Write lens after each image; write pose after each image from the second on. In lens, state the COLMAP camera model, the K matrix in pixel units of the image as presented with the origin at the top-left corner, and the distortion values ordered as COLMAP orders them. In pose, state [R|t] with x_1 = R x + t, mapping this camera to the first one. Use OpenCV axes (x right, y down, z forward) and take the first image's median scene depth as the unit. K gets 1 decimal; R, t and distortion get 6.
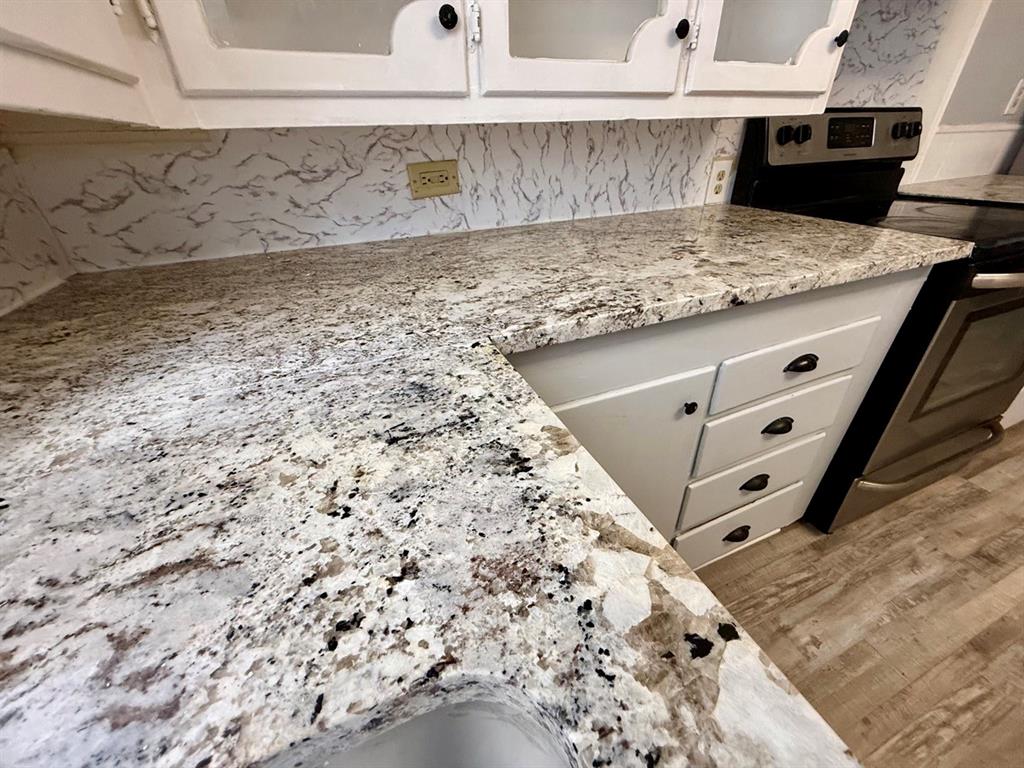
lens RADIAL K [[408.6, 0, 507.7], [0, 408.6, 384.8], [0, 0, 1]] dist [0.000872, -0.000044]
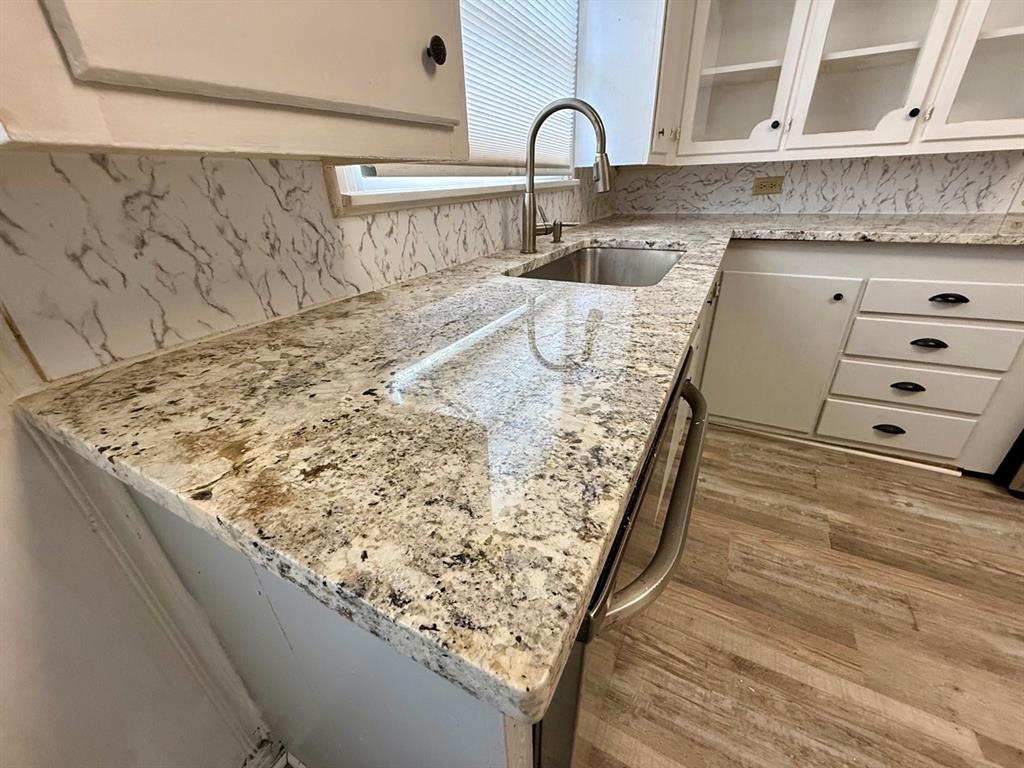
lens RADIAL K [[408.6, 0, 513.4], [0, 408.6, 384.6], [0, 0, 1]] dist [0.000872, -0.000044]
pose [[0.643171, 0.351582, -0.680237, 0.731328], [-0.381654, 0.917339, 0.113271, 0.648743], [0.663831, 0.186762, 0.724188, -1.114703]]
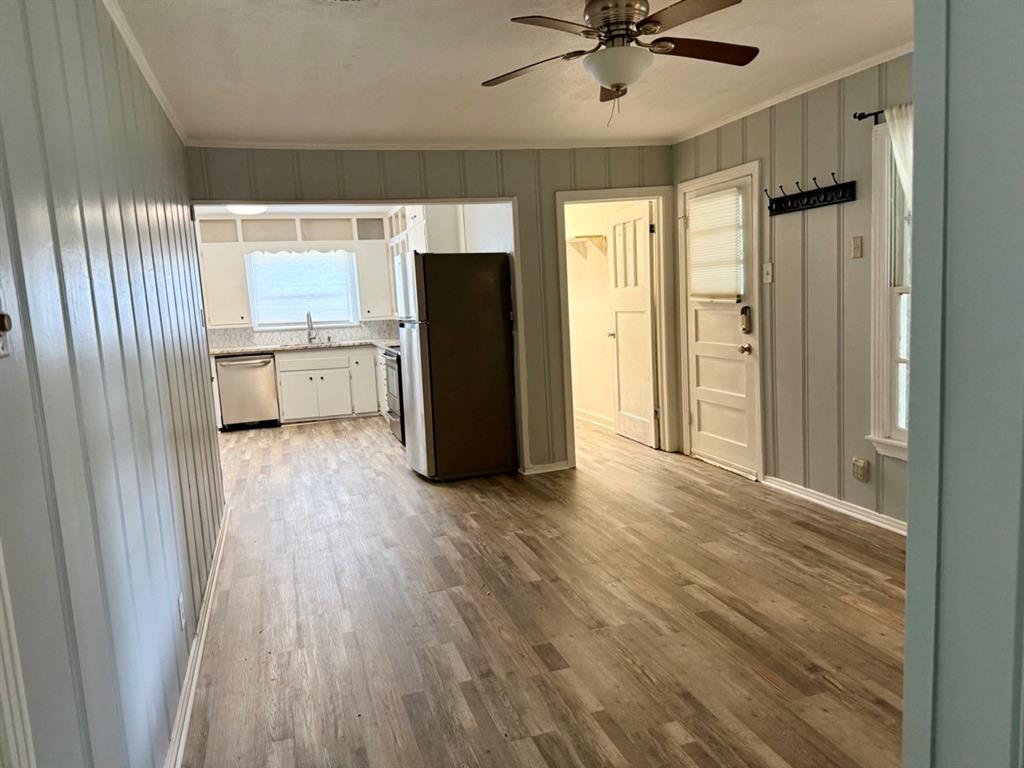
lens RADIAL K [[716.0, 0, 503.2], [0, 716.0, 387.6], [0, 0, 1]] dist [0.054423, -0.074807]
pose [[-0.078696, 0.163223, -0.983446, 8.468723], [-0.468847, 0.864534, 0.181004, -1.895643], [0.879766, 0.475330, 0.008491, 2.123480]]
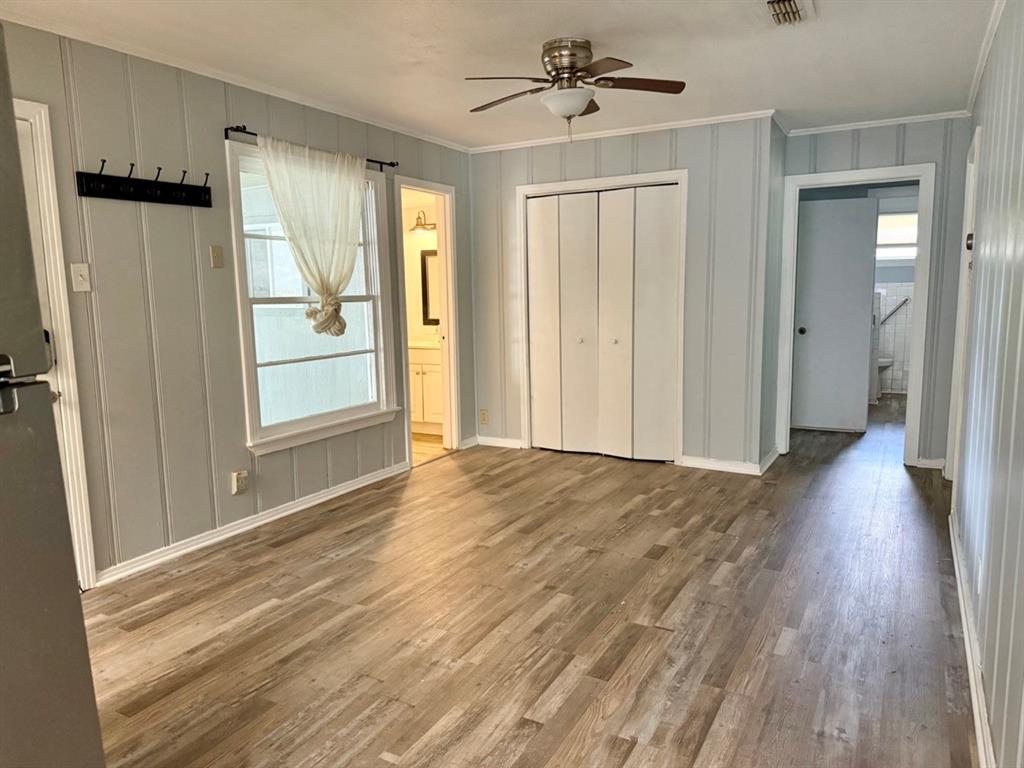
lens RADIAL K [[716.0, 0, 510.2], [0, 716.0, 386.8], [0, 0, 1]] dist [0.054423, -0.074807]
pose [[0.779782, -0.079396, 0.620996, 3.056920], [0.329126, 0.895780, -0.298755, -0.467093], [-0.532556, 0.437350, 0.724644, 0.179233]]
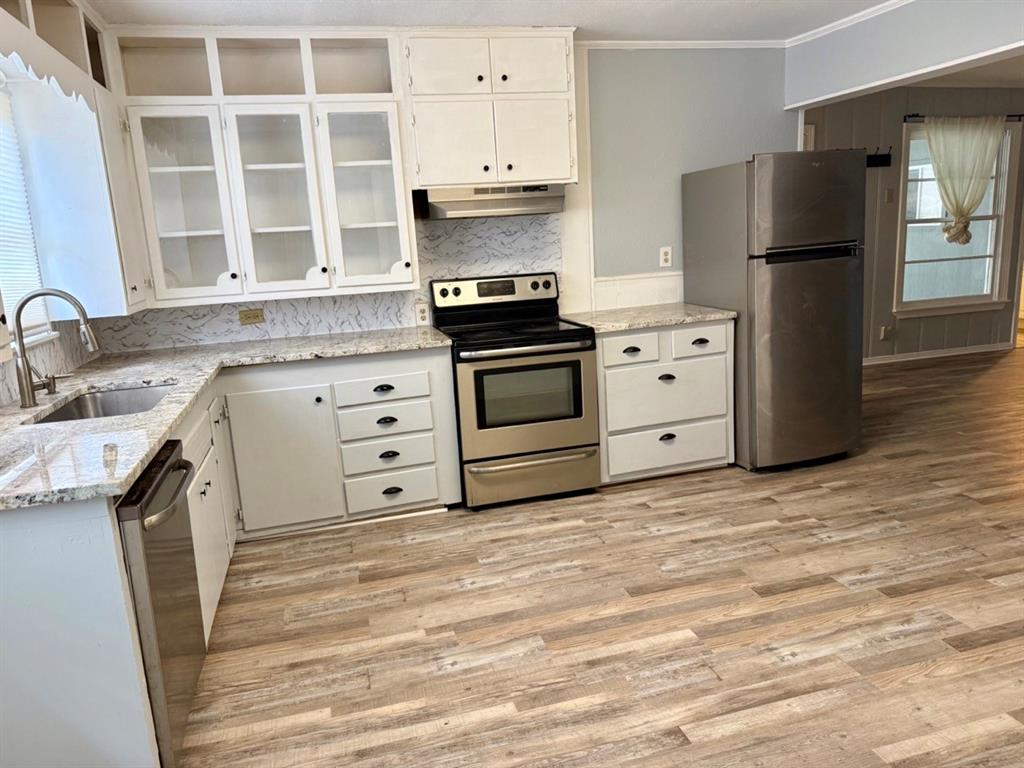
lens RADIAL K [[716.0, 0, 513.3], [0, 716.0, 386.2], [0, 0, 1]] dist [0.054423, -0.074807]
pose [[0.992722, -0.002918, -0.120393, 1.710855], [-0.036435, 0.945577, -0.323353, 1.078517], [0.114785, 0.325386, 0.938588, -2.414011]]
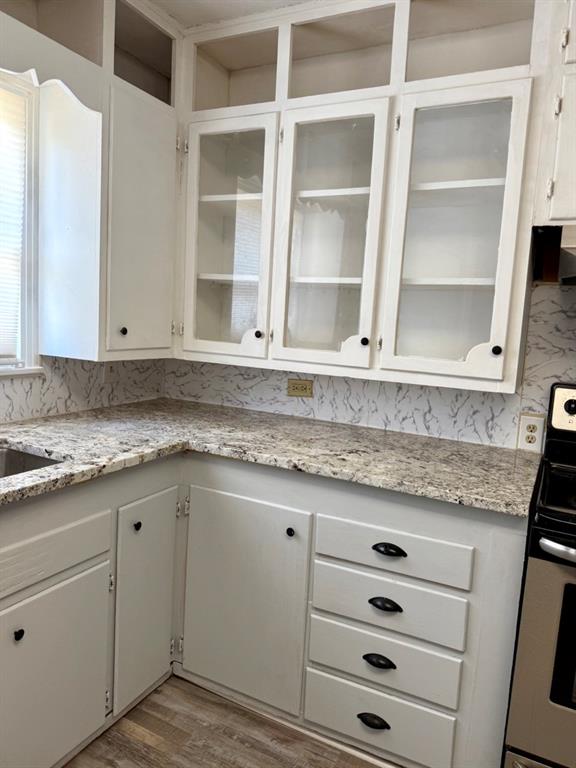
lens RADIAL K [[537.0, 0, 294.2], [0, 537.0, 378.5], [0, 0, 1]] dist [0.054423, -0.074807]
pose [[0.648259, 0.151049, -0.746287, 1.557530], [-0.458047, 0.860307, -0.223753, 0.002951], [0.608238, 0.486884, 0.626889, -0.519902]]
